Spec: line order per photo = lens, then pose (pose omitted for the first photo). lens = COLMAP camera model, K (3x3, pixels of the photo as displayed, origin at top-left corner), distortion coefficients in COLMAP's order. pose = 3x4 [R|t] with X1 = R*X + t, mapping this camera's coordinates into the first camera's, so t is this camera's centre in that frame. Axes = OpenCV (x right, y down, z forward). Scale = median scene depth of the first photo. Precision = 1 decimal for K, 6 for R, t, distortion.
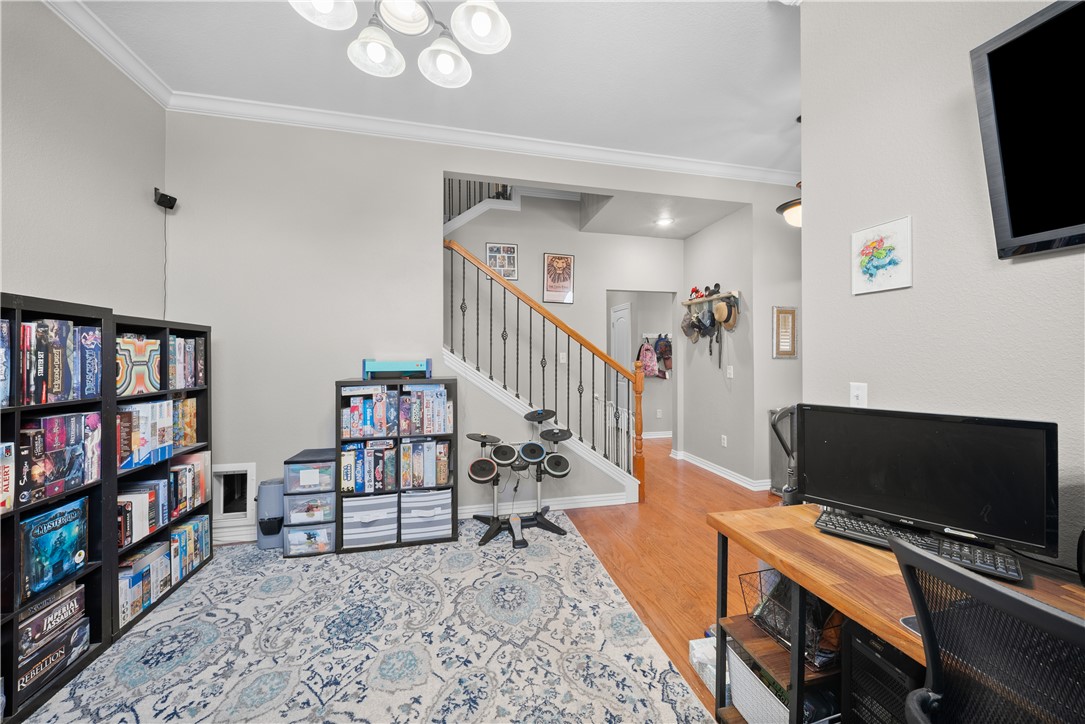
lens RADIAL K [[388.8, 0, 550.3], [0, 388.8, 348.9], [0, 0, 1]] dist [0.000449, -0.002971]
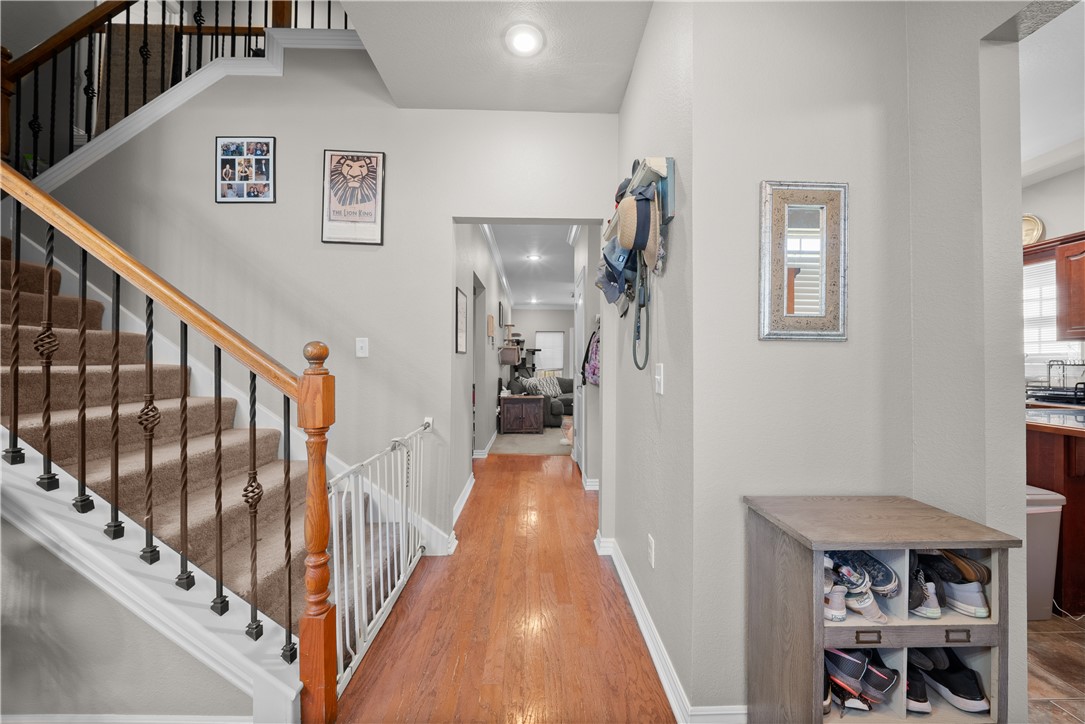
lens RADIAL K [[388.8, 0, 549.3], [0, 388.8, 358.9], [0, 0, 1]] dist [0.000449, -0.002971]
pose [[0.979802, 0.004956, -0.199907, 0.859836], [-0.003489, 0.999964, 0.007691, 0.073610], [0.199938, -0.006839, 0.979785, 1.184900]]
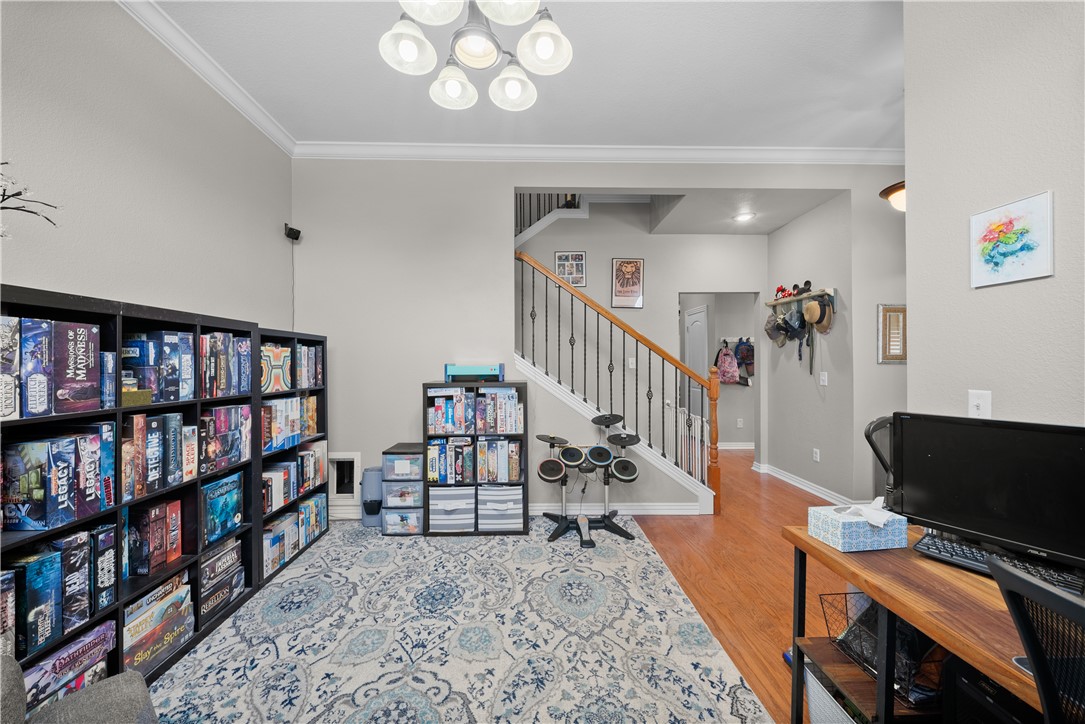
lens RADIAL K [[388.8, 0, 539.6], [0, 388.8, 356.6], [0, 0, 1]] dist [0.000449, -0.002971]
pose [[0.977540, -0.004122, -0.210711, 0.020181], [0.004868, 0.999984, 0.003022, 0.004787], [0.210695, -0.003980, 0.977544, -0.032950]]
